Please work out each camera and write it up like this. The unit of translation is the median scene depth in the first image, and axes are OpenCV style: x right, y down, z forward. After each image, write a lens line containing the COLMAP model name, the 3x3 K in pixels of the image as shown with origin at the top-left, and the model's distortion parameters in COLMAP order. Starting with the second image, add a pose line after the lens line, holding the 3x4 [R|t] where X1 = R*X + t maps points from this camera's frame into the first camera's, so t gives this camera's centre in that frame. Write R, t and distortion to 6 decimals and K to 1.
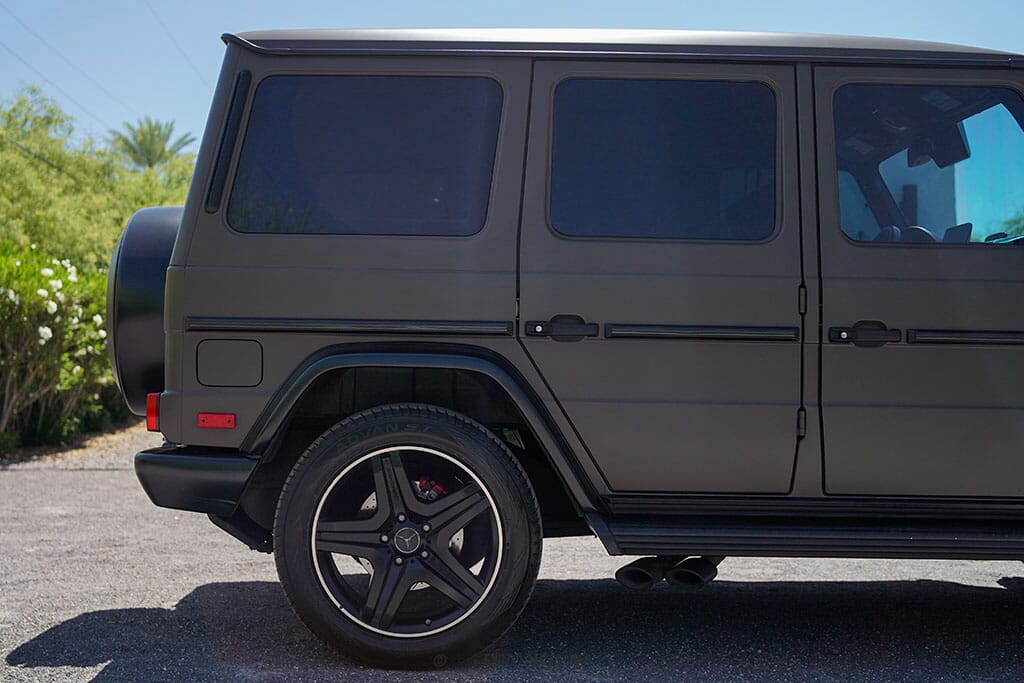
lens RADIAL K [[1089.2, 0, 454.1], [0, 1089.2, 298.1], [0, 0, 1]] dist [-0.029997, -0.010807]
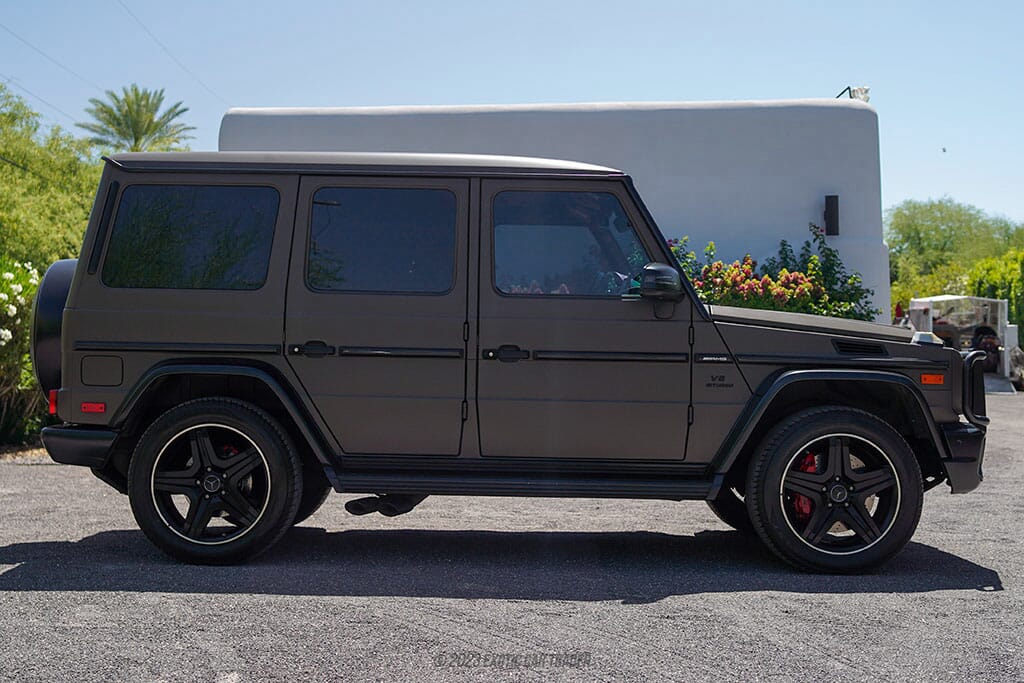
lens RADIAL K [[1292.2, 0, 513.3], [0, 1292.2, 272.3], [0, 0, 1]] dist [-0.017324, -0.010958]
pose [[0.999989, 0.003102, 0.003600, 0.105360], [-0.003072, 0.999960, -0.008423, -0.018901], [-0.003626, 0.008412, 0.999958, -0.238754]]
